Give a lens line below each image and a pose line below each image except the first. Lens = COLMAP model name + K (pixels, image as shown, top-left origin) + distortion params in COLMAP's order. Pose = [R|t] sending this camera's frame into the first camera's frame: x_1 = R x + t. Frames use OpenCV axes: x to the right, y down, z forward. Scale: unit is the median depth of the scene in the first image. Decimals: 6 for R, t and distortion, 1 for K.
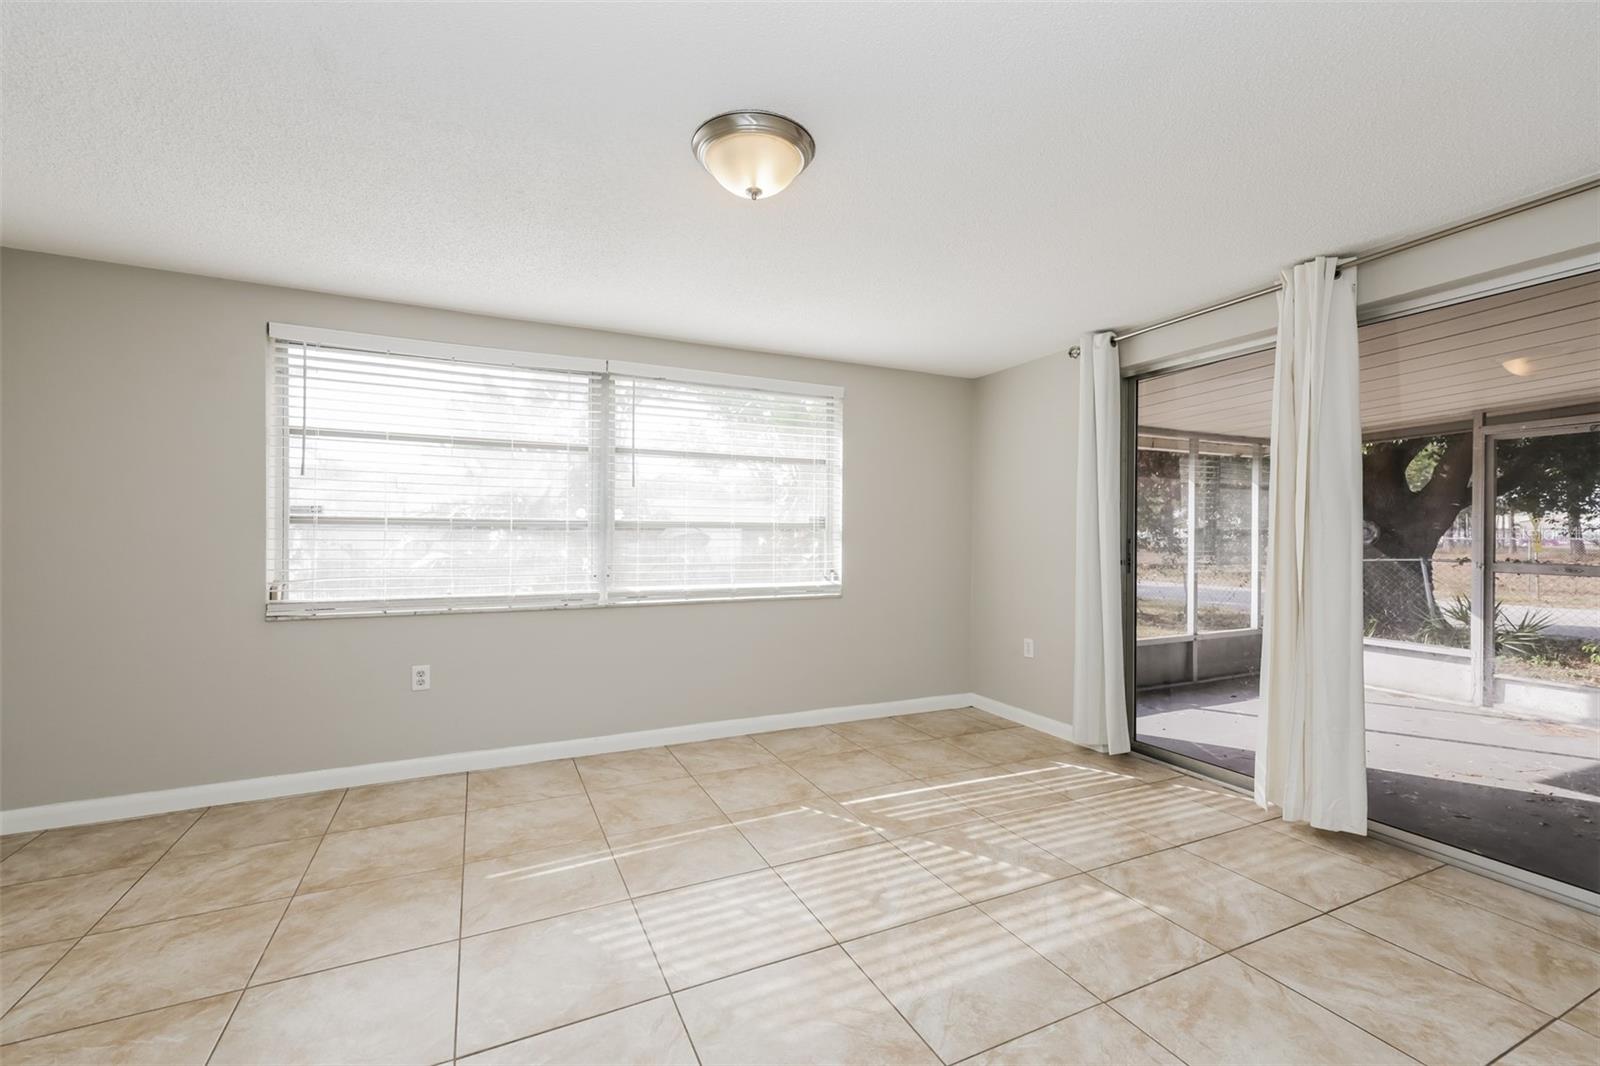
lens RADIAL K [[645.8, 0, 776.4], [0, 645.8, 534.5], [0, 0, 1]] dist [0.011426, 0.000754]
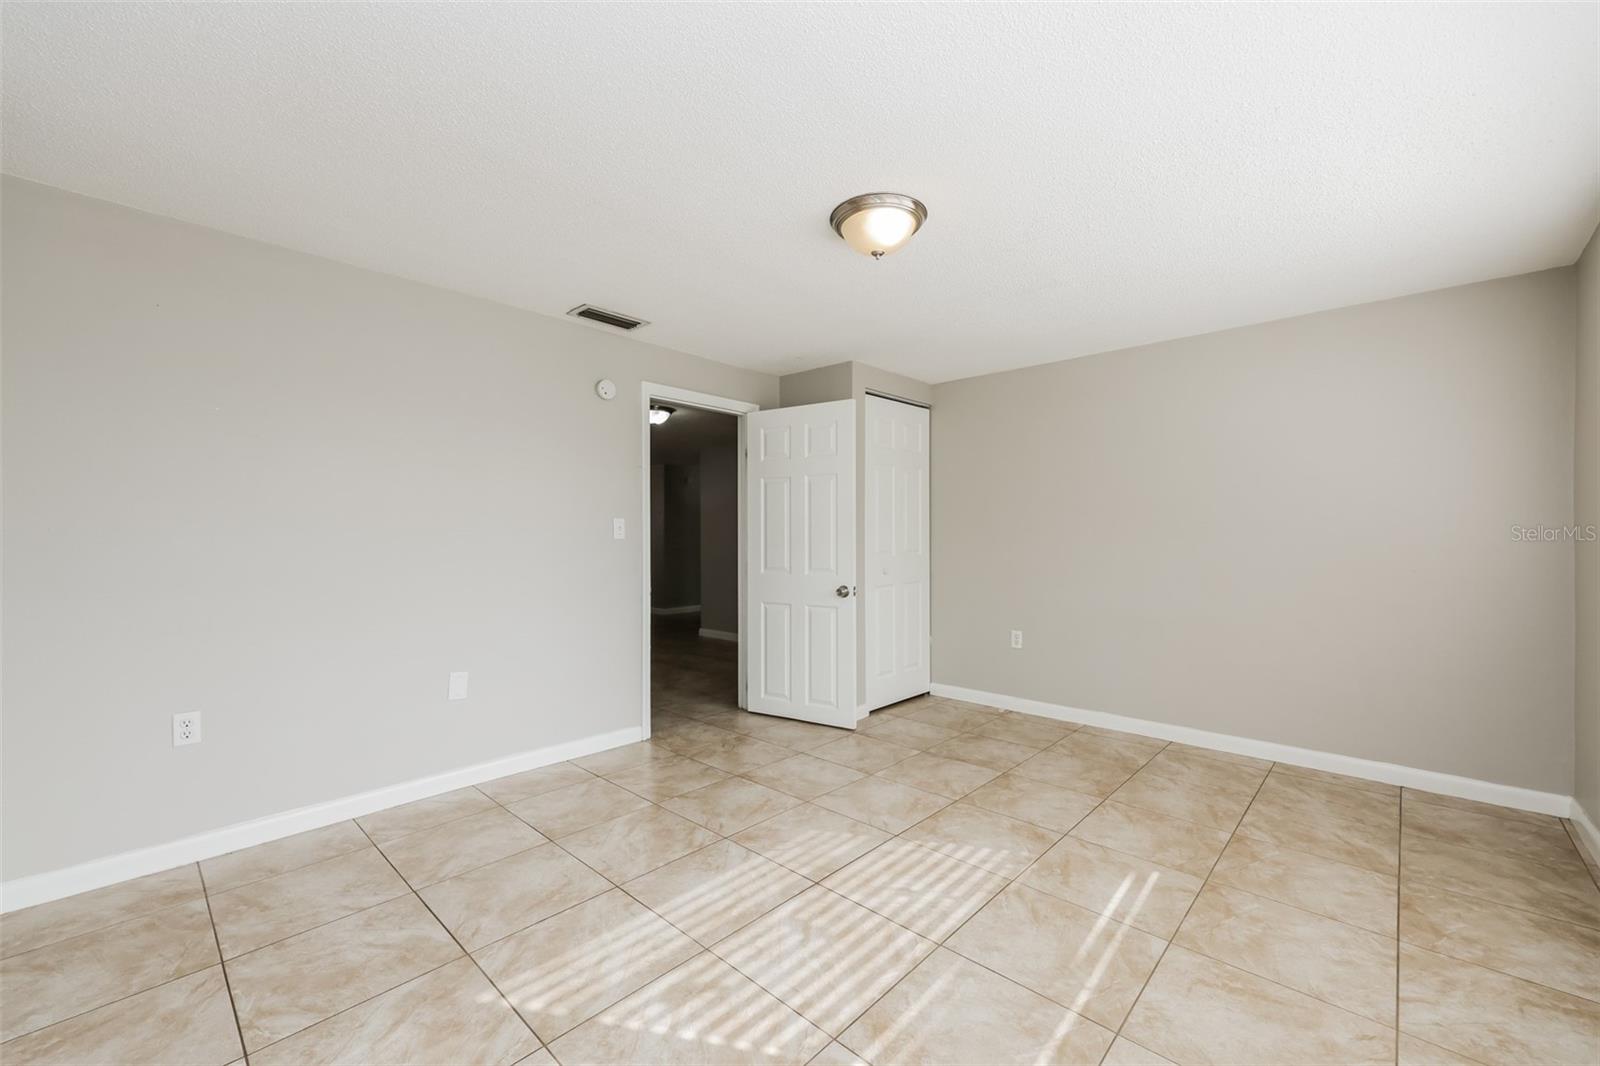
lens RADIAL K [[645.8, 0, 790.3], [0, 645.8, 530.8], [0, 0, 1]] dist [0.011426, 0.000754]
pose [[-0.921497, -0.008979, -0.388282, 0.527993], [-0.003788, 0.999893, -0.014132, -0.006290], [0.388367, -0.011551, -0.921432, 1.802048]]
